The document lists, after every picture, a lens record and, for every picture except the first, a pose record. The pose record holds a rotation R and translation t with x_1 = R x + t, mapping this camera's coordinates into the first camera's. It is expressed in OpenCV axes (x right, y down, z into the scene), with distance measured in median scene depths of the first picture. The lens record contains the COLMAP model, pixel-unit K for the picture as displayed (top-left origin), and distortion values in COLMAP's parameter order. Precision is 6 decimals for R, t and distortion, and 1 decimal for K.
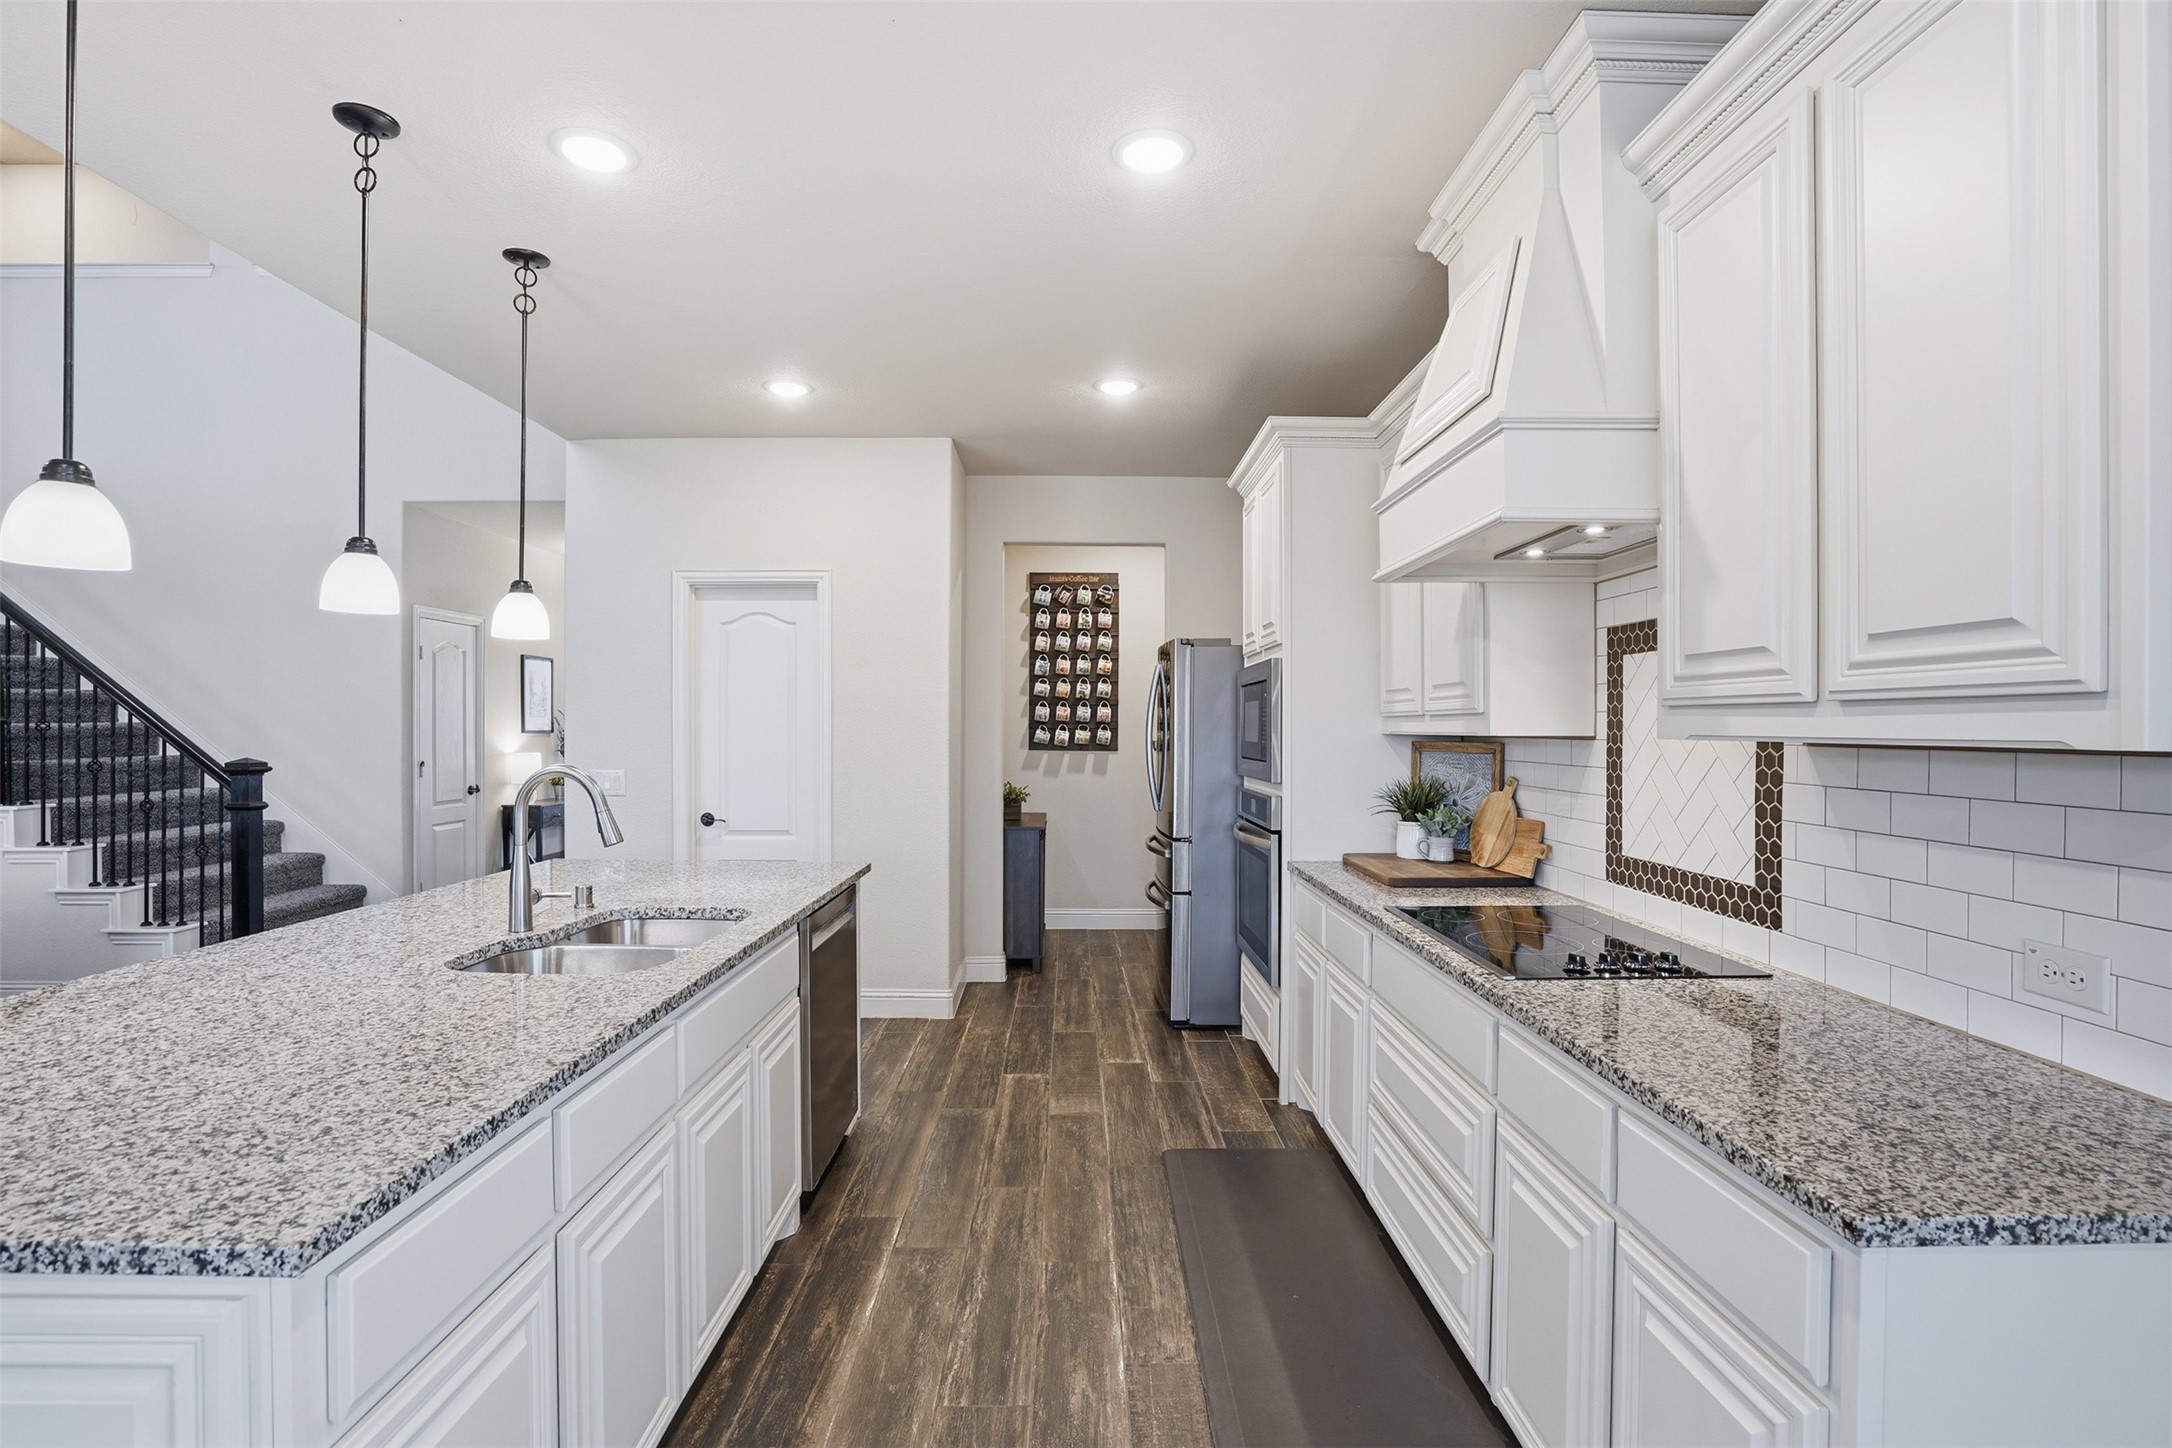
lens RADIAL K [[1015.9, 0, 1086.0], [0, 1015.9, 731.9], [0, 0, 1]] dist [-0.060692, 0.022992]
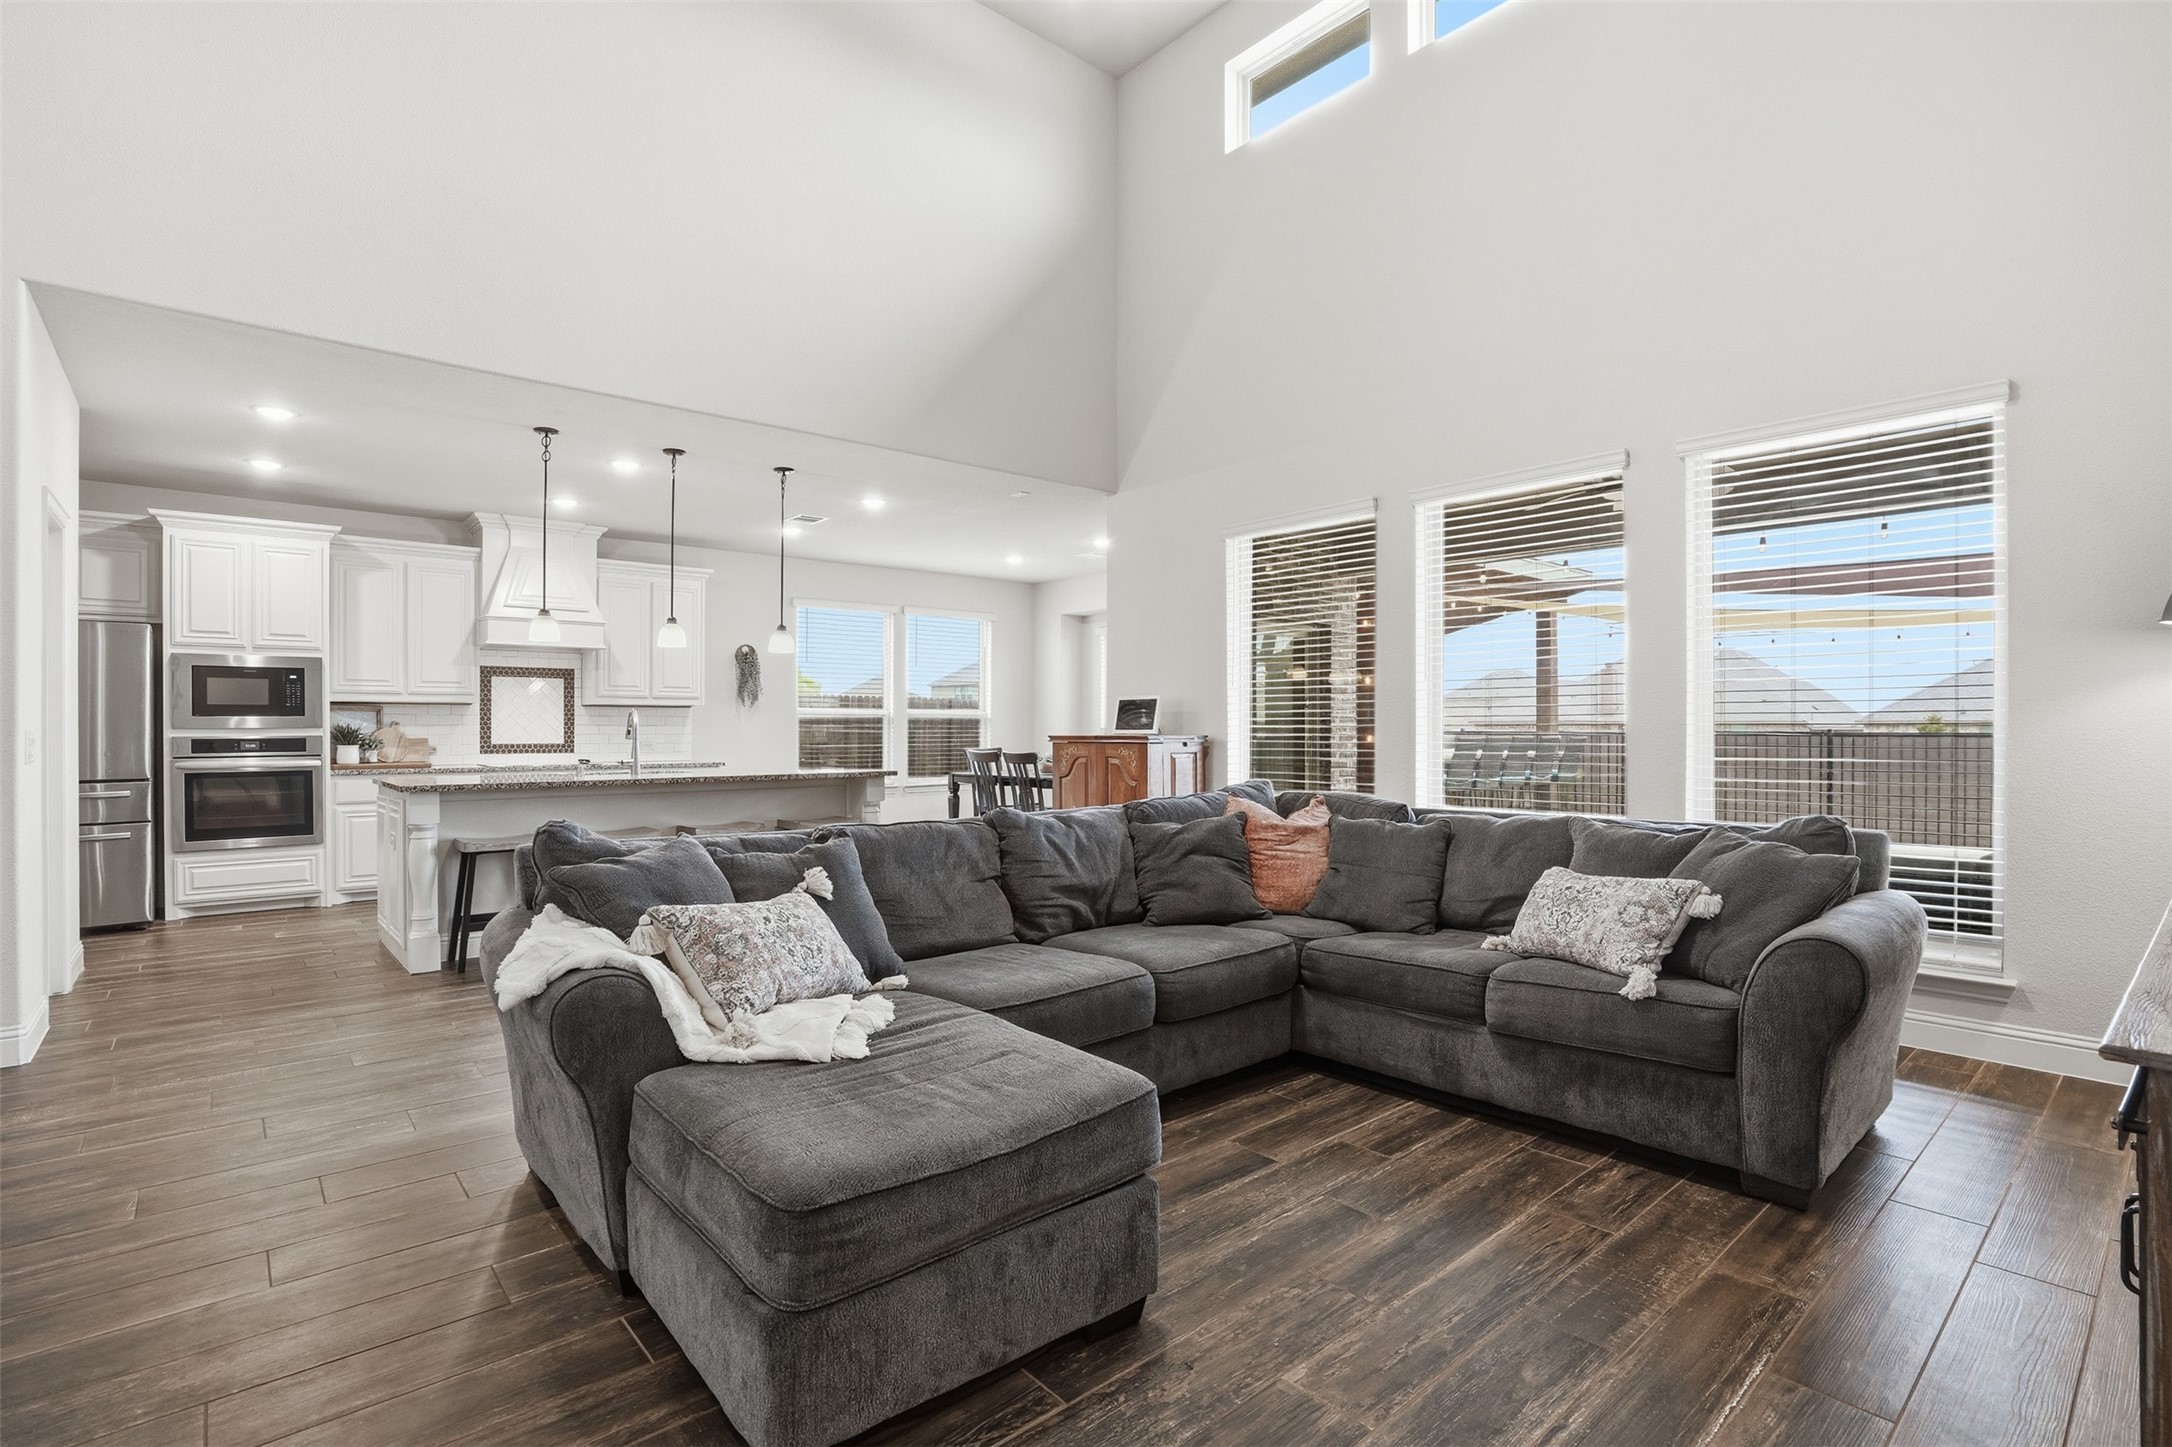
lens RADIAL K [[1015.9, 0, 1086.0], [0, 1015.9, 731.4], [0, 0, 1]] dist [-0.060692, 0.022992]
pose [[-0.653814, -0.007889, 0.756614, -2.851129], [0.000469, 0.999941, 0.010830, 0.055002], [-0.756655, 0.007436, -0.653772, 1.597613]]
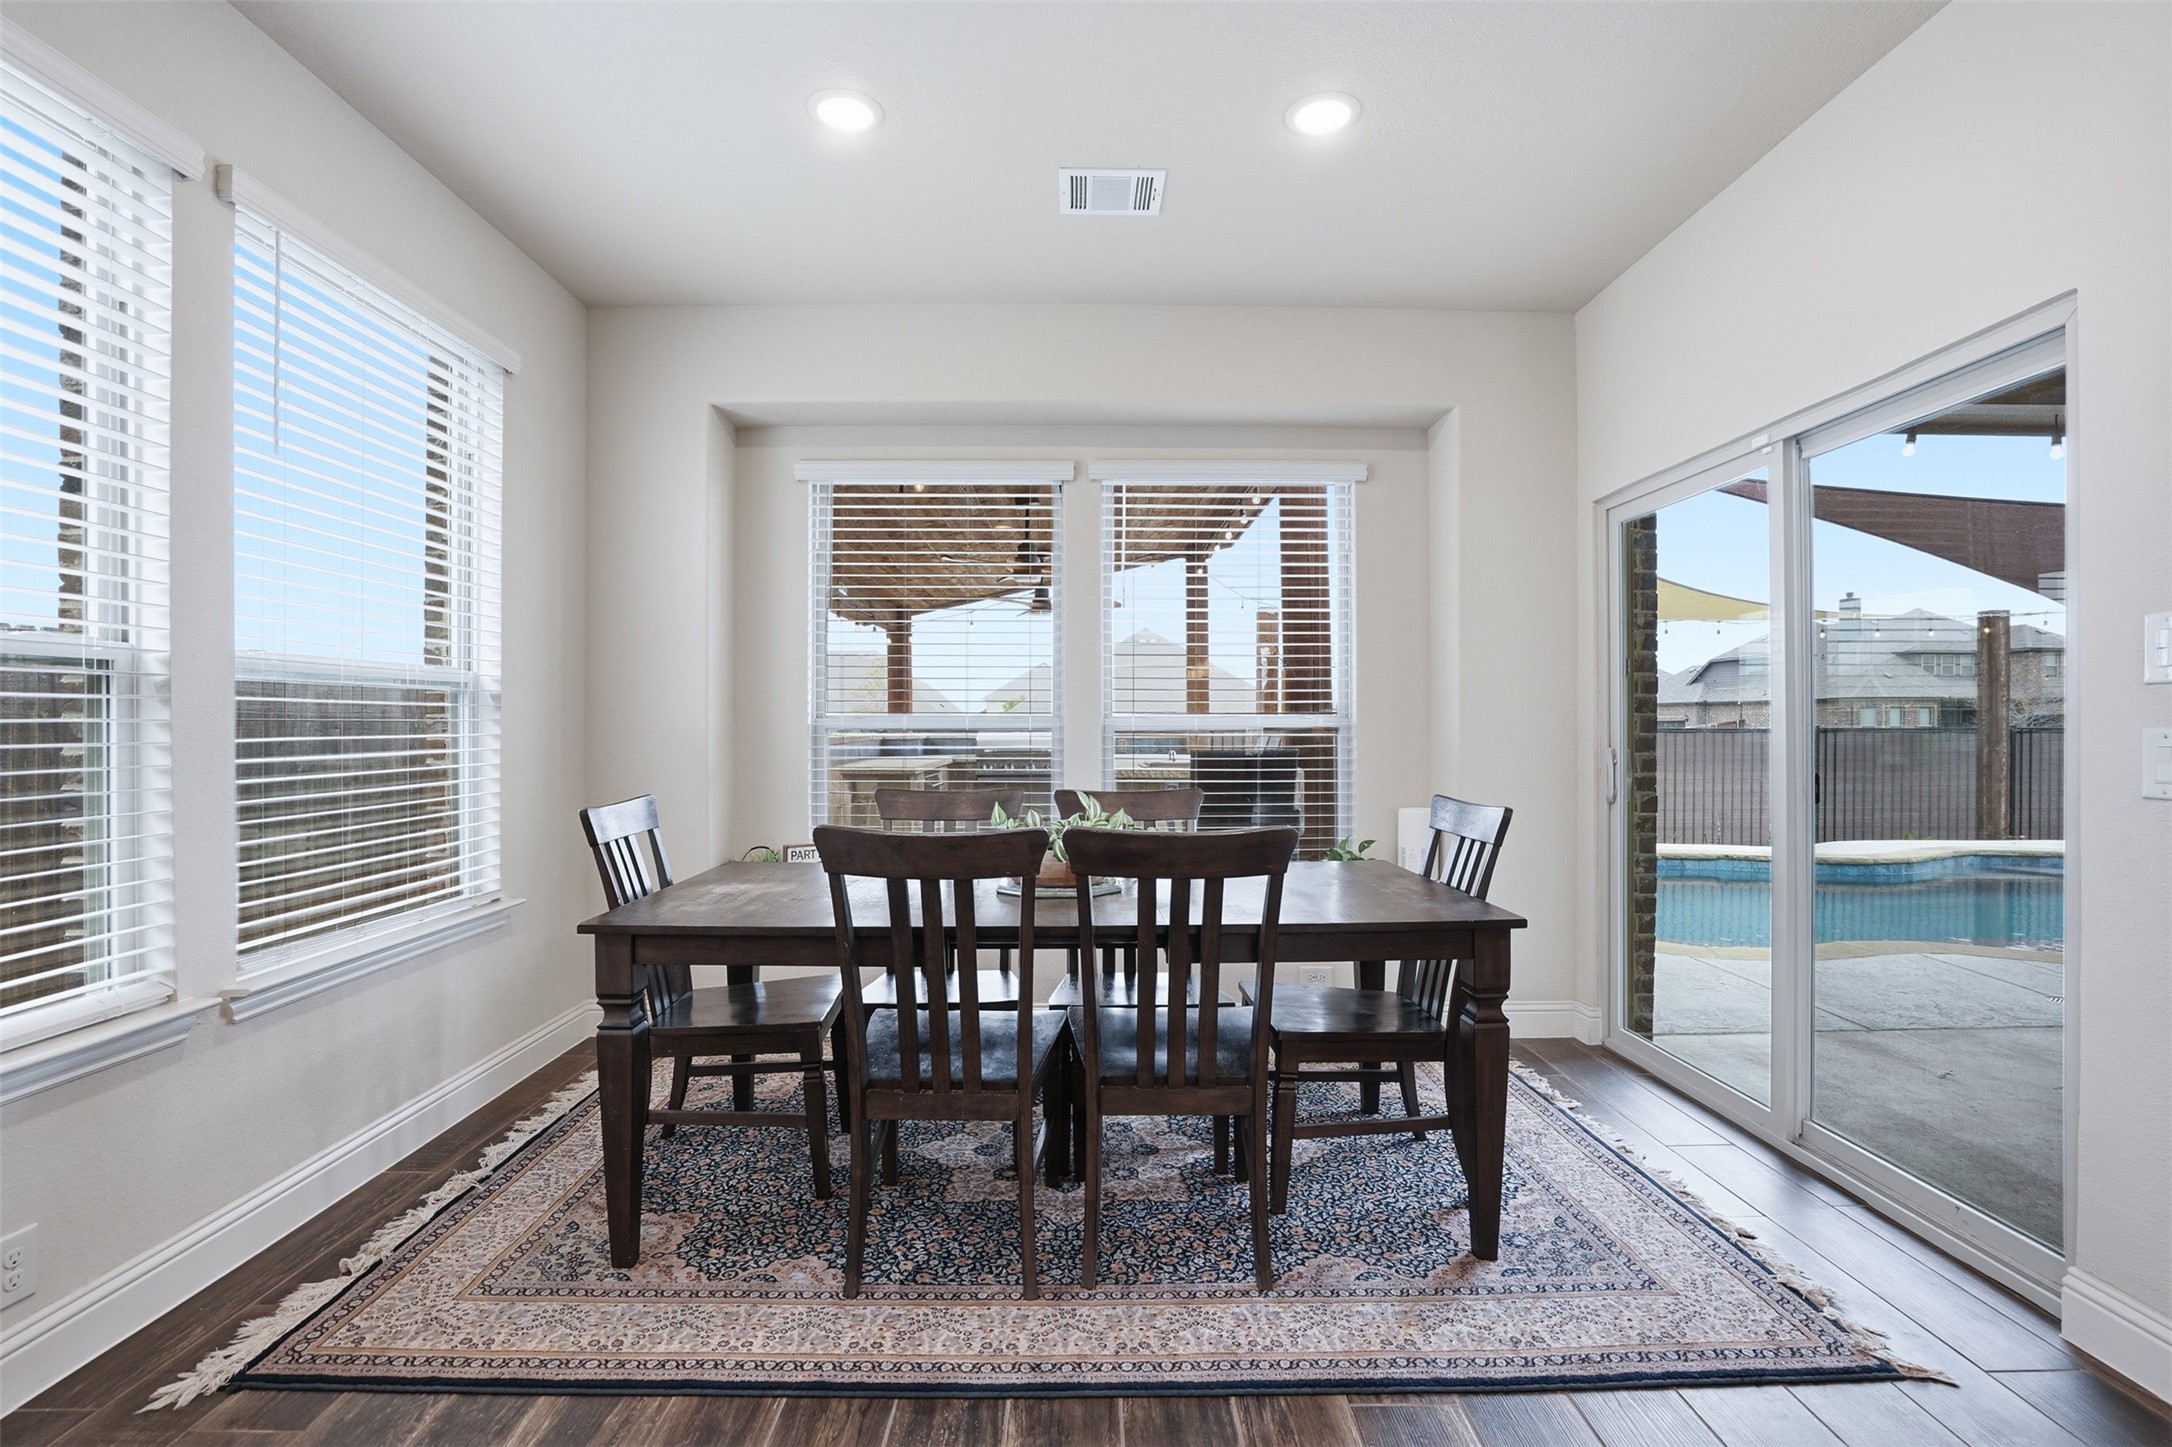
lens RADIAL K [[1015.9, 0, 1086.0], [0, 1015.9, 731.4], [0, 0, 1]] dist [-0.060692, 0.022992]
pose [[-0.999955, -0.000541, 0.009513, -0.156682], [-0.000422, 0.999922, 0.012459, 0.078936], [-0.009519, 0.012455, -0.999877, 0.379395]]
